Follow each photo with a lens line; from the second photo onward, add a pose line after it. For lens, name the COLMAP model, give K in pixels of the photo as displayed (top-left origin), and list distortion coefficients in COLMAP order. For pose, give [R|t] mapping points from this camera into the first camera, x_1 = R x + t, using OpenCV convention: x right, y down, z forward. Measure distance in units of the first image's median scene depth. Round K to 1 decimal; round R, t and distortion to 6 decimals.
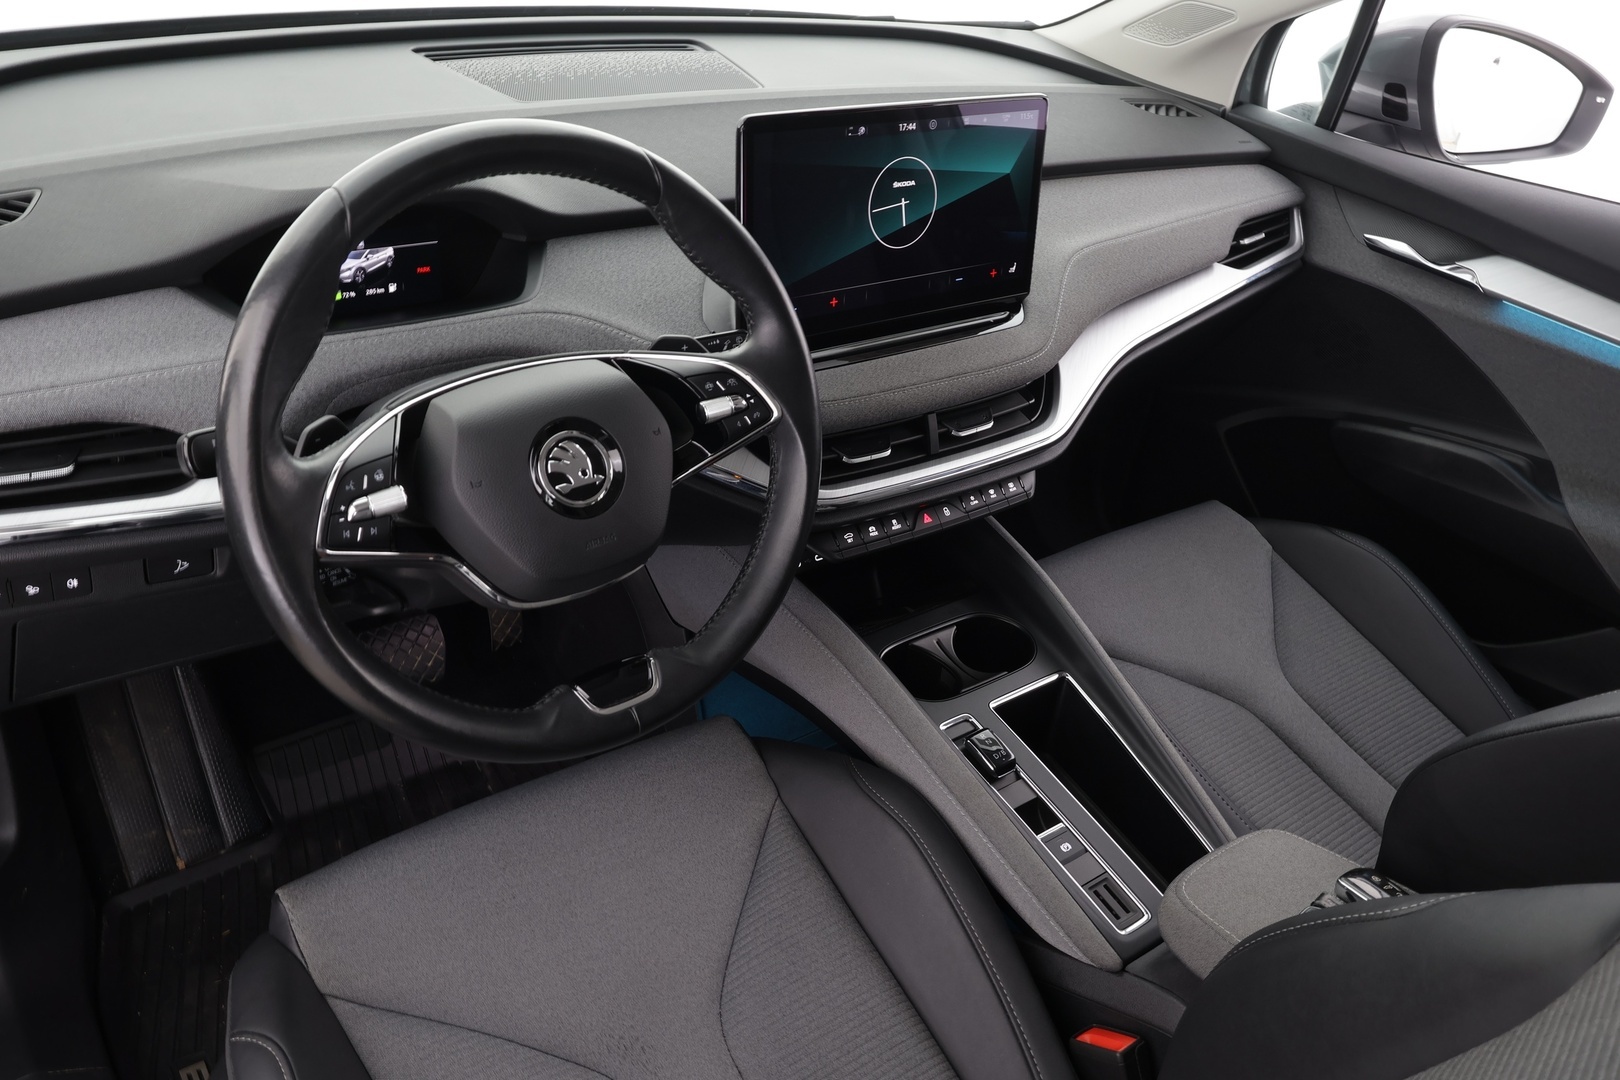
lens RADIAL K [[1295.7, 0, 810.0], [0, 1295.7, 540.0], [0, 0, 1]] dist [0.005767, 0.002856]
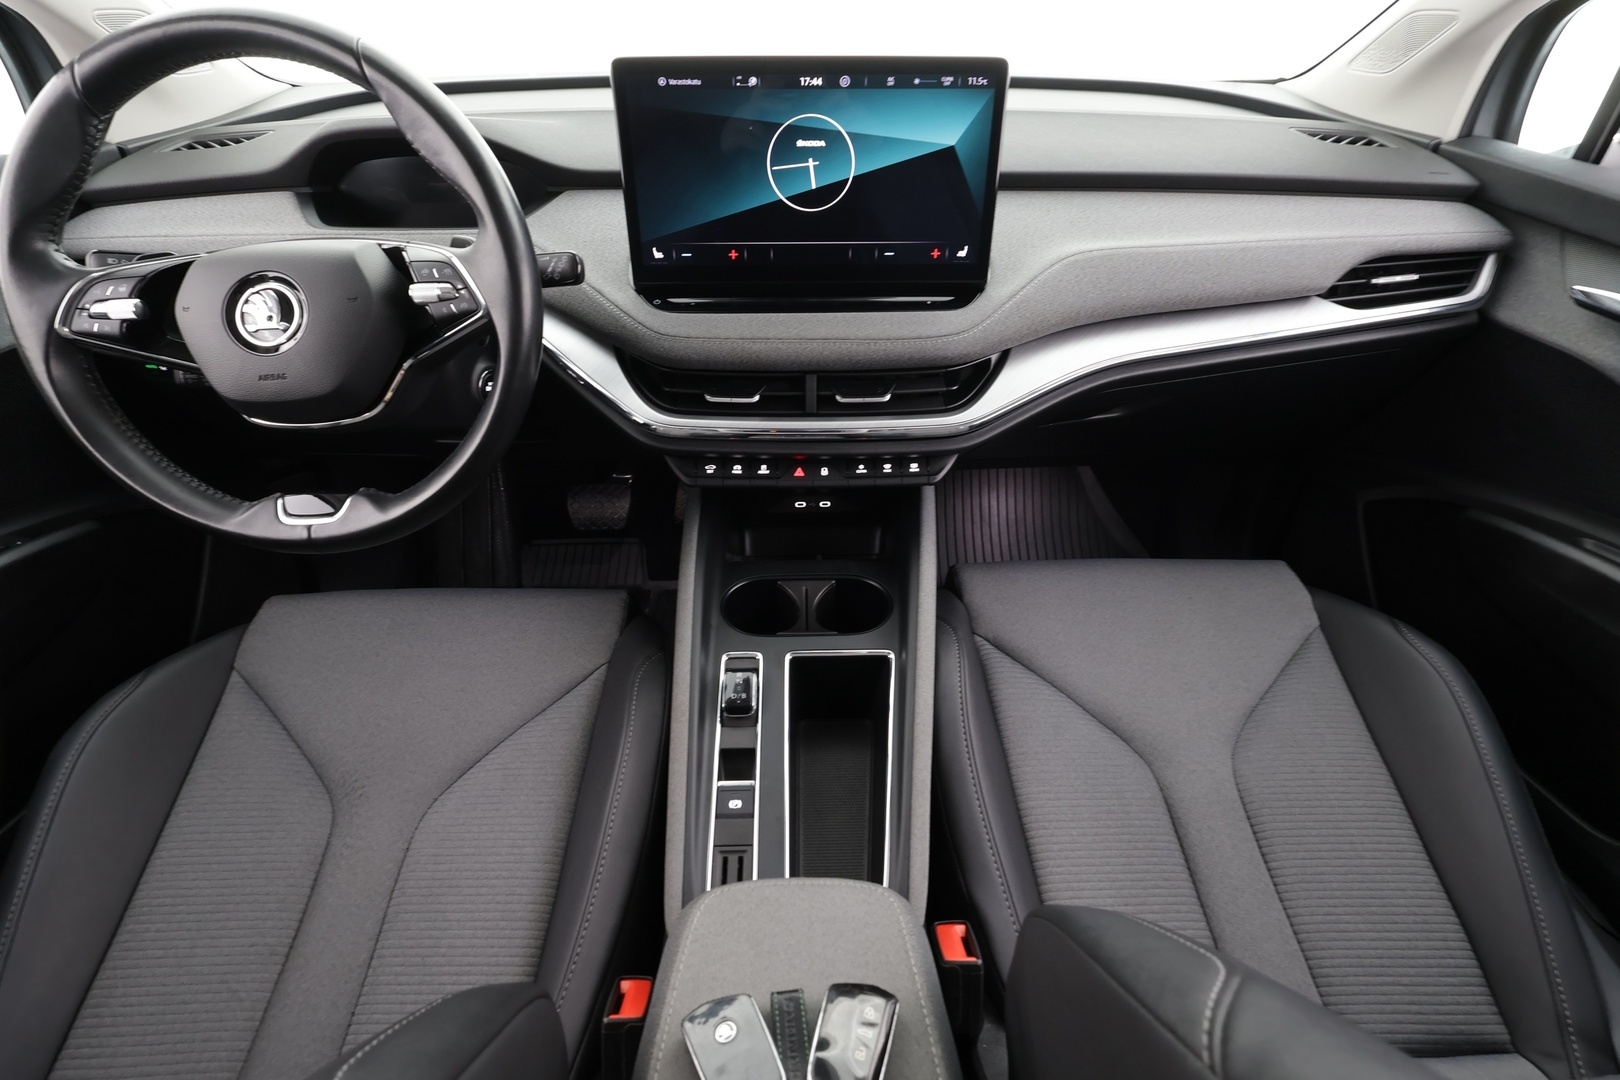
lens RADIAL K [[755.0, 0, 810.0], [0, 755.0, 540.0], [0, 0, 1]] dist [0.000950, 0.001097]
pose [[0.802869, 0.258622, -0.537137, 0.465384], [-0.236696, 0.965228, 0.110947, -0.035115], [0.547153, 0.038062, 0.836167, 0.494906]]
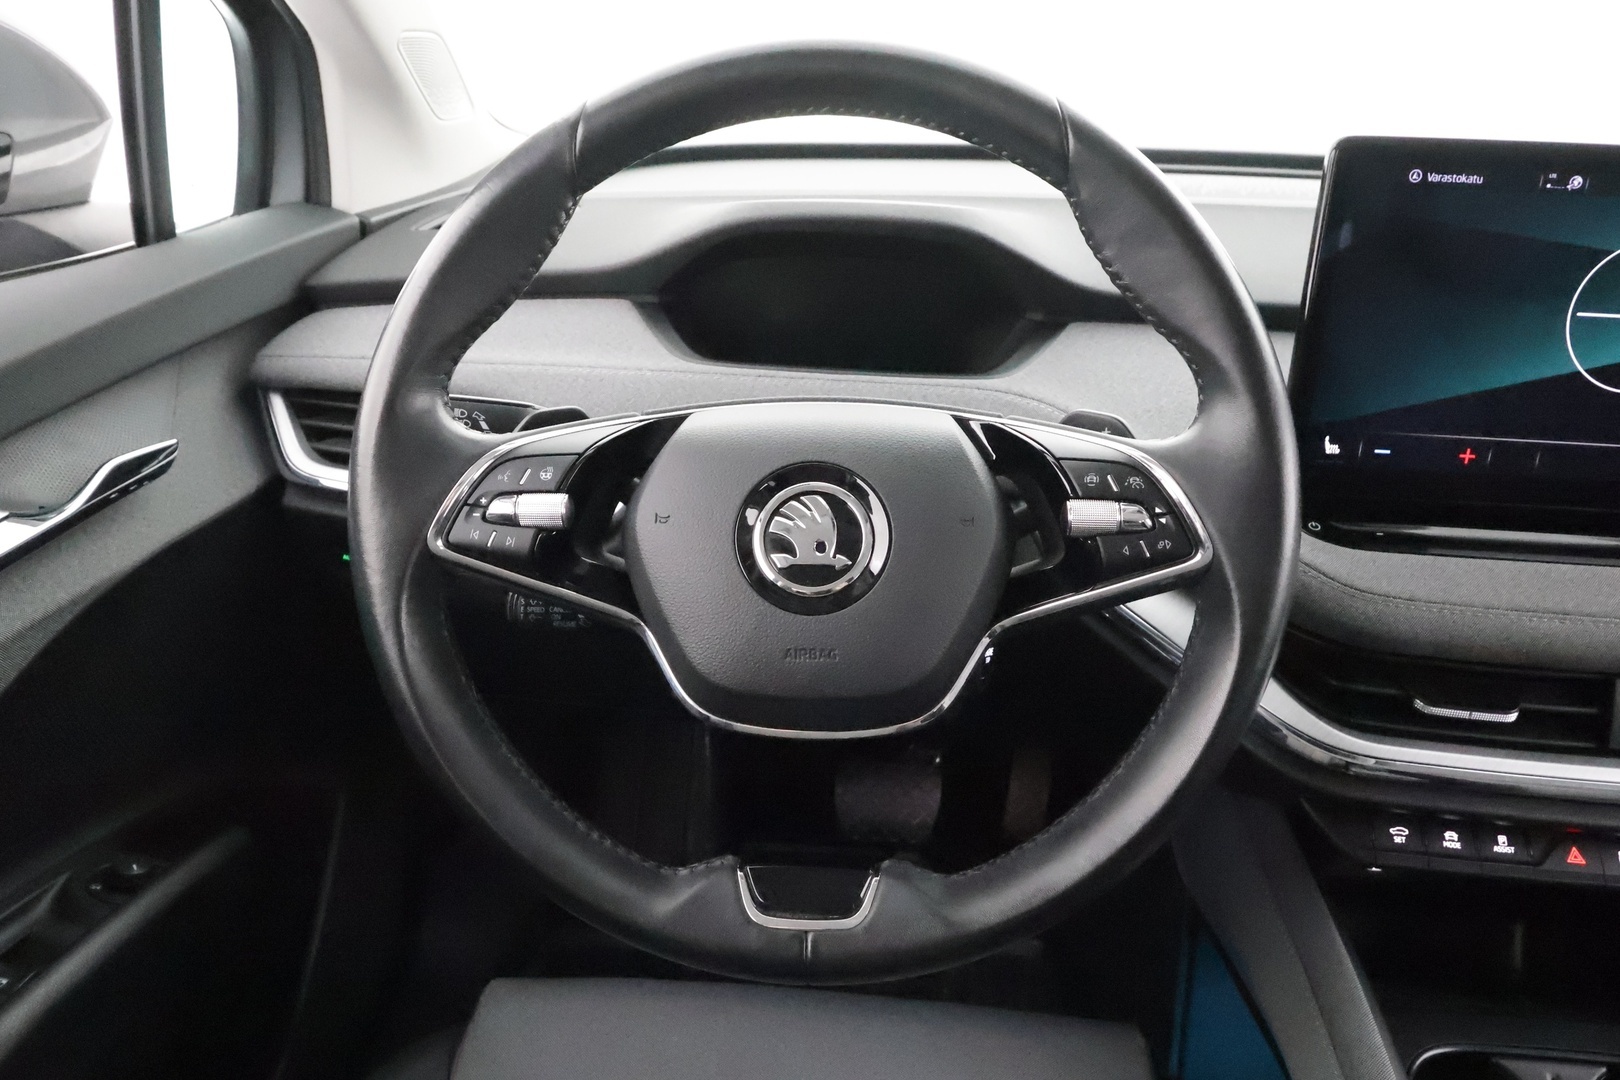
lens RADIAL K [[1124.1, 0, 810.0], [0, 1124.1, 540.0], [0, 0, 1]] dist [0.004770, 0.001254]
pose [[0.753294, 0.195410, -0.627984, 0.124626], [-0.307895, 0.948524, -0.074181, -0.008305], [0.581162, 0.249233, 0.774683, 0.398180]]
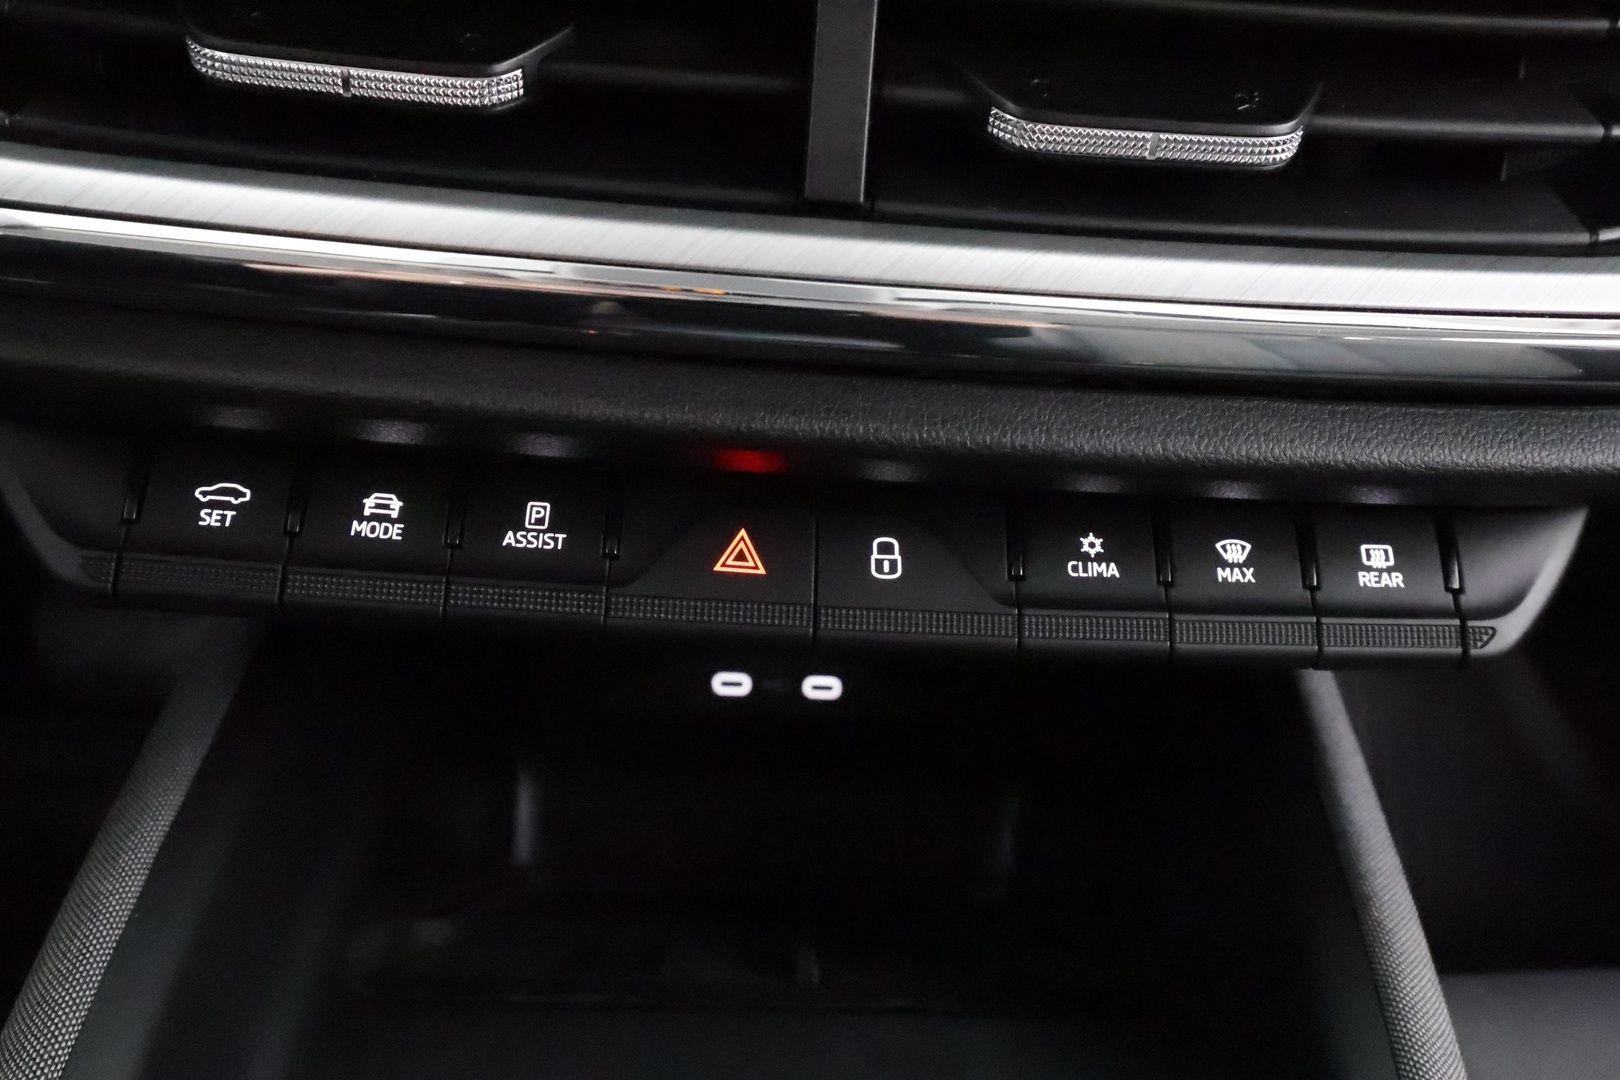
lens RADIAL K [[1416.3, 0, 807.5], [0, 1416.3, 608.3], [0, 0, 1]] dist [0.018151, 0.005023]
pose [[0.812336, 0.268630, -0.517637, 0.212862], [-0.294100, 0.955164, 0.034151, -0.019480], [0.503602, 0.124495, 0.854919, 0.857026]]
